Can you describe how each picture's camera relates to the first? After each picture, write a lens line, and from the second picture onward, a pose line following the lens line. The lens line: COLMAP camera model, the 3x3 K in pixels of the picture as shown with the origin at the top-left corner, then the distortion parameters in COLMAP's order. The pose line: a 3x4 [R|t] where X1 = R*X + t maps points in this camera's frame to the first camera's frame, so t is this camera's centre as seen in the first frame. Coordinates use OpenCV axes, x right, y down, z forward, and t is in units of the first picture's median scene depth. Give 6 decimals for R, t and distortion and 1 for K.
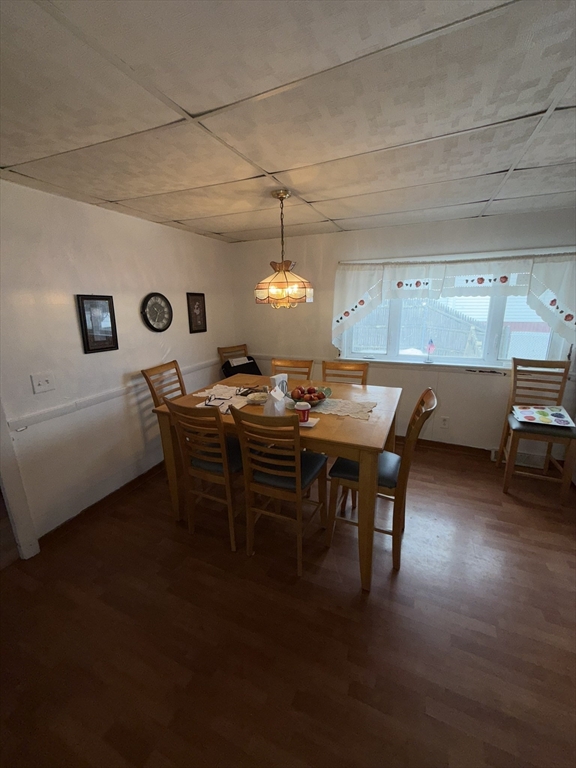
lens RADIAL K [[306.1, 0, 288.9], [0, 306.1, 382.9], [0, 0, 1]] dist [0.002117, -0.000045]
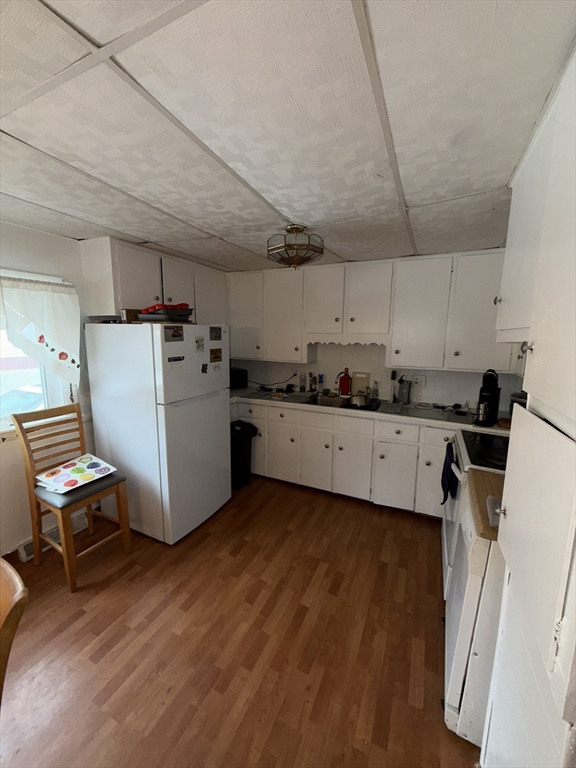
lens RADIAL K [[306.1, 0, 287.1], [0, 306.1, 381.7], [0, 0, 1]] dist [0.002117, -0.000045]
pose [[0.030482, -0.135755, 0.990273, 0.059138], [0.243151, 0.961979, 0.124392, -0.095711], [-0.969509, 0.236995, 0.062332, 0.342516]]
